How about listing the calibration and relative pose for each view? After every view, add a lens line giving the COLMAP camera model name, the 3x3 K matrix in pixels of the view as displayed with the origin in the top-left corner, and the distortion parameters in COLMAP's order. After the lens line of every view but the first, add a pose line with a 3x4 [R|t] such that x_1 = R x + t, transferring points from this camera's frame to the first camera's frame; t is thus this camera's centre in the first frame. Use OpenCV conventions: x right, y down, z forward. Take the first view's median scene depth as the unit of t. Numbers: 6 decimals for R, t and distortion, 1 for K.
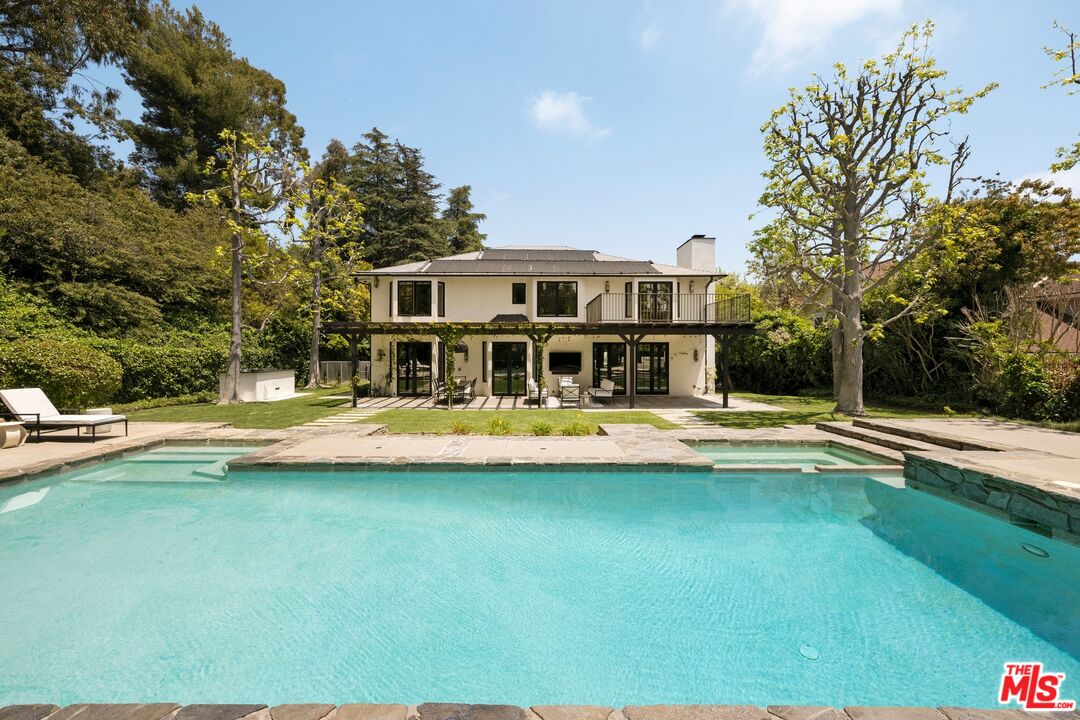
lens RADIAL K [[456.7, 0, 540.0], [0, 456.7, 360.0], [0, 0, 1]] dist [-0.000649, -0.000041]
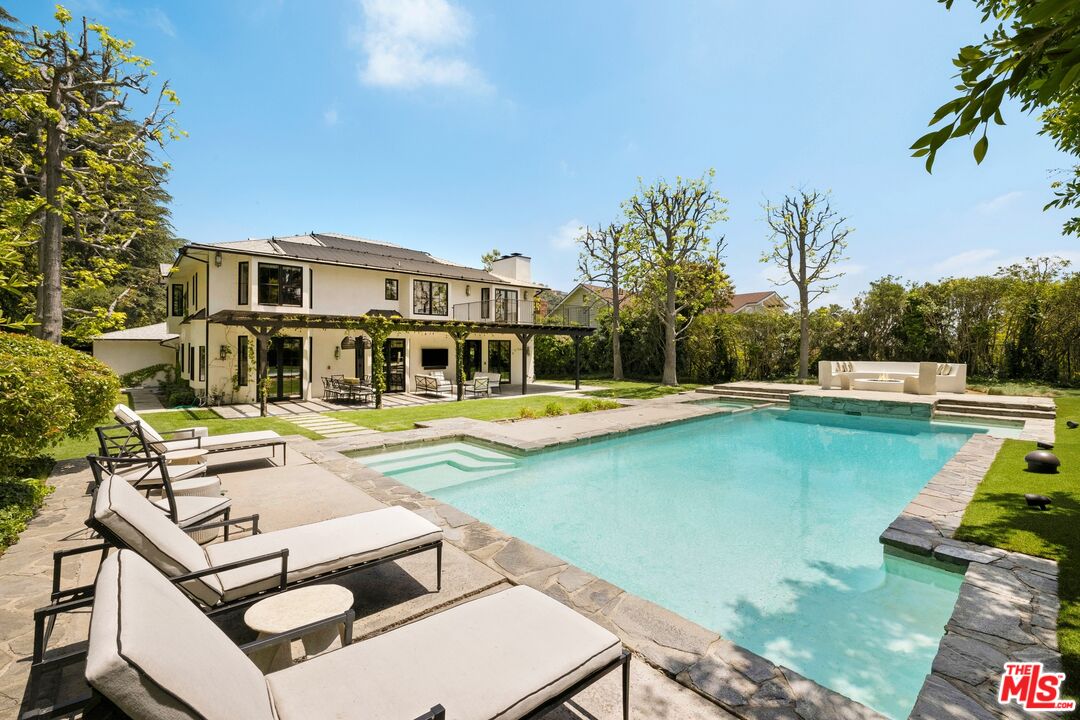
lens RADIAL K [[471.3, 0, 538.1], [0, 471.3, 351.2], [0, 0, 1]] dist [-0.000209, 0.000325]
pose [[0.741472, -0.003906, 0.670973, -0.496748], [0.009684, 0.999941, -0.004881, -0.003469], [-0.670914, 0.010117, 0.741466, 0.035829]]
